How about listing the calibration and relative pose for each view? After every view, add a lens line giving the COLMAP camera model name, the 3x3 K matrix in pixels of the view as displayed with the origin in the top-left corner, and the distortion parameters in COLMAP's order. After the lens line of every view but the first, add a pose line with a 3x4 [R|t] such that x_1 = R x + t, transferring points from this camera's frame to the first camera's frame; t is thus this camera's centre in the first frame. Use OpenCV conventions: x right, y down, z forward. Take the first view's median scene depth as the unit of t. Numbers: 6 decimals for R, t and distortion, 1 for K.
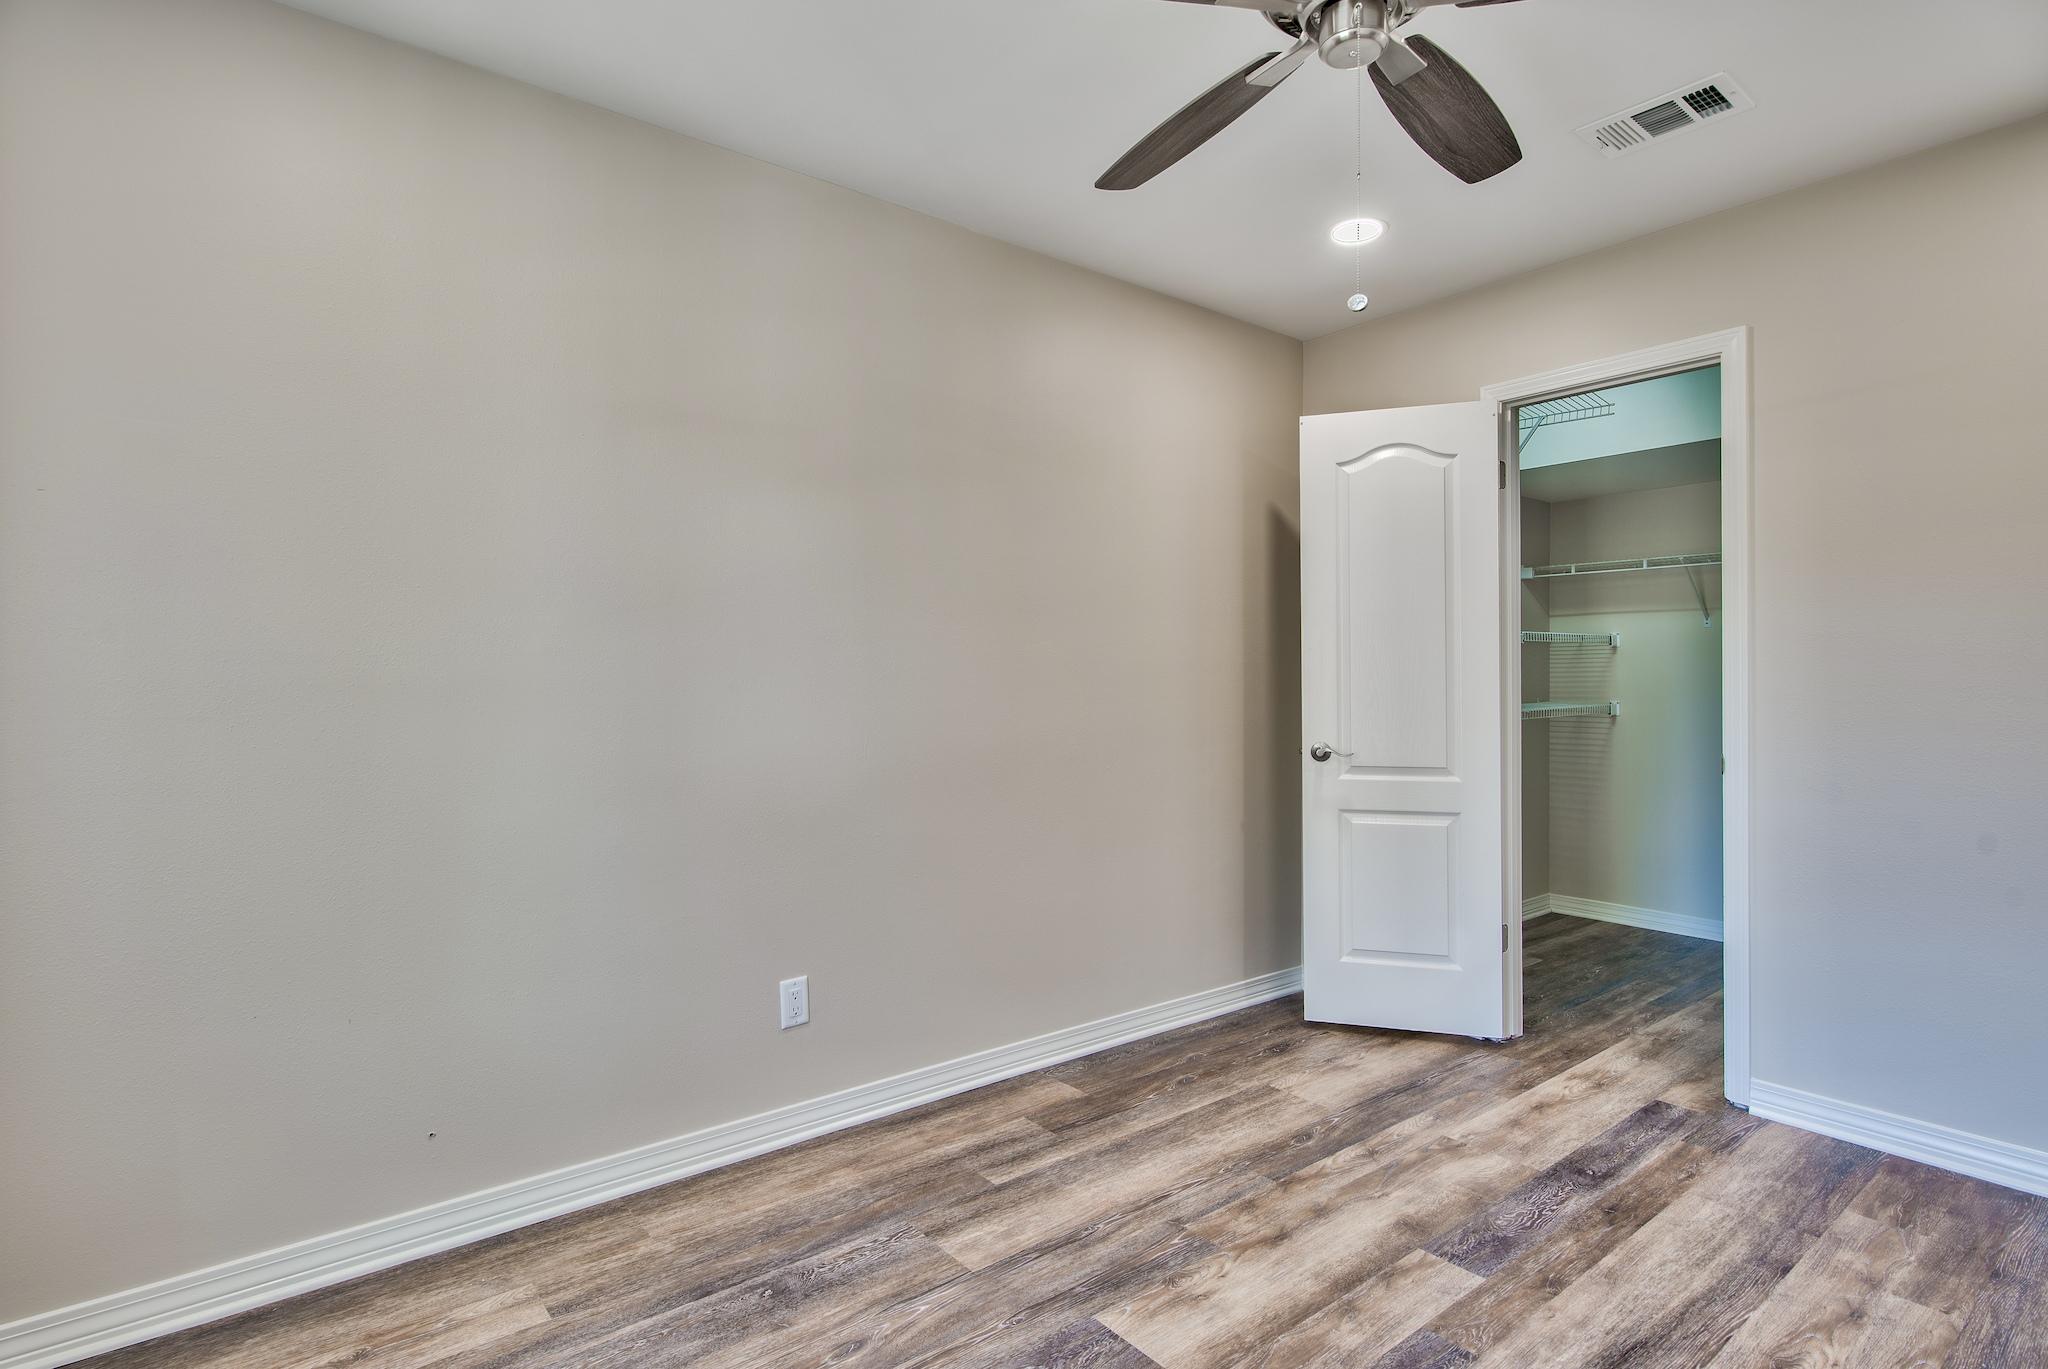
lens RADIAL K [[1013.1, 0, 1015.1], [0, 1013.1, 683.1], [0, 0, 1]] dist [-0.004368, -0.002115]
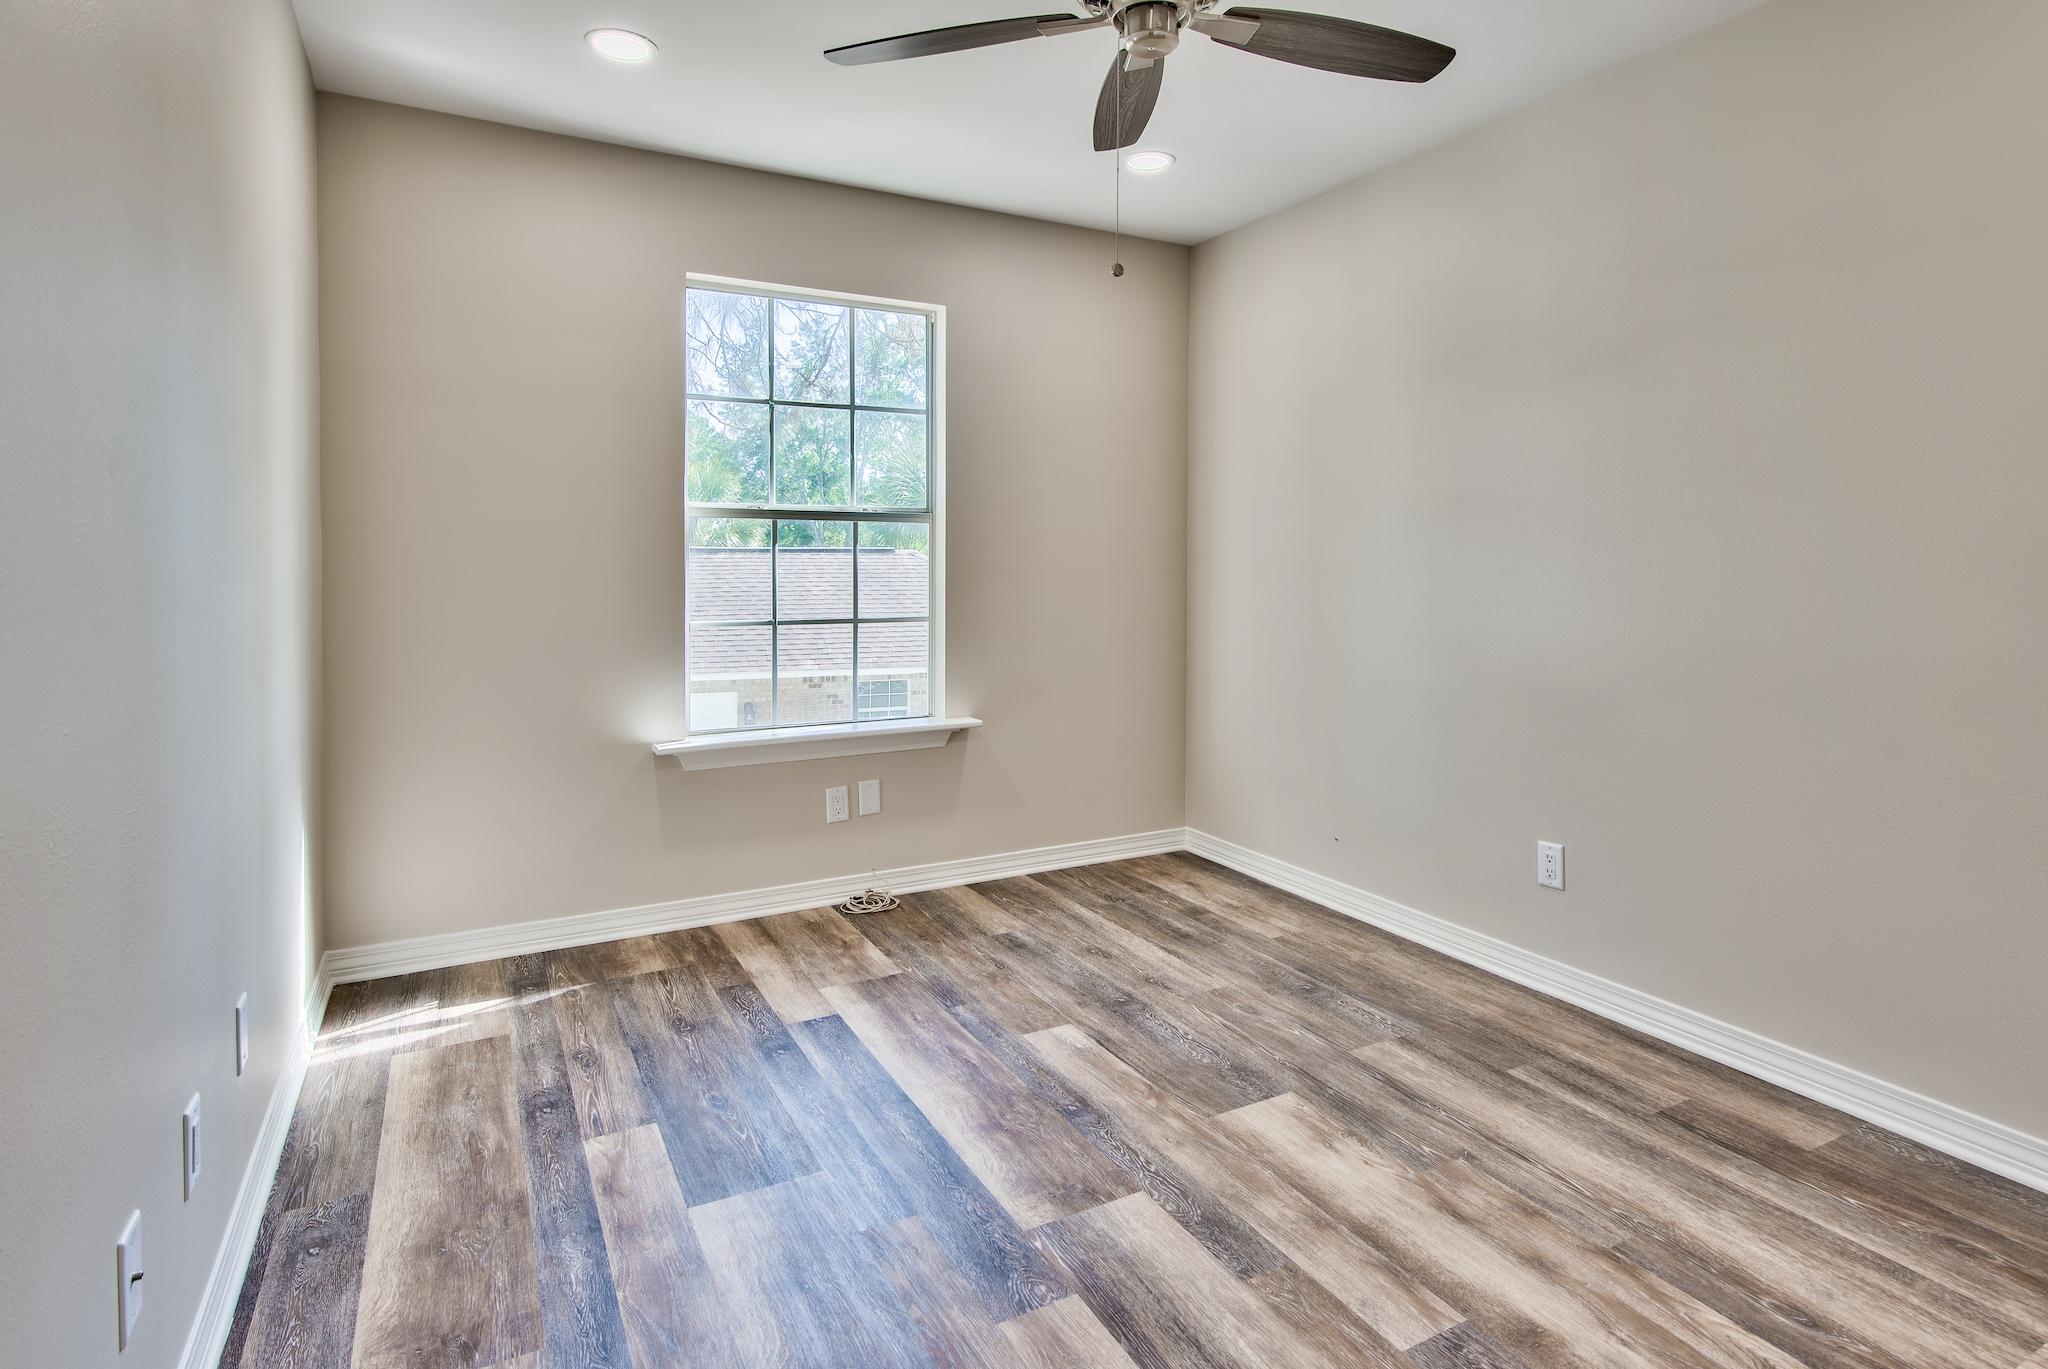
lens RADIAL K [[1013.1, 0, 1015.8], [0, 1013.1, 684.1], [0, 0, 1]] dist [-0.004368, -0.002115]
pose [[-0.159815, 0.118392, -0.980022, 1.026837], [-0.011944, 0.992477, 0.121845, 0.008381], [0.987075, 0.031178, -0.157198, 0.706908]]
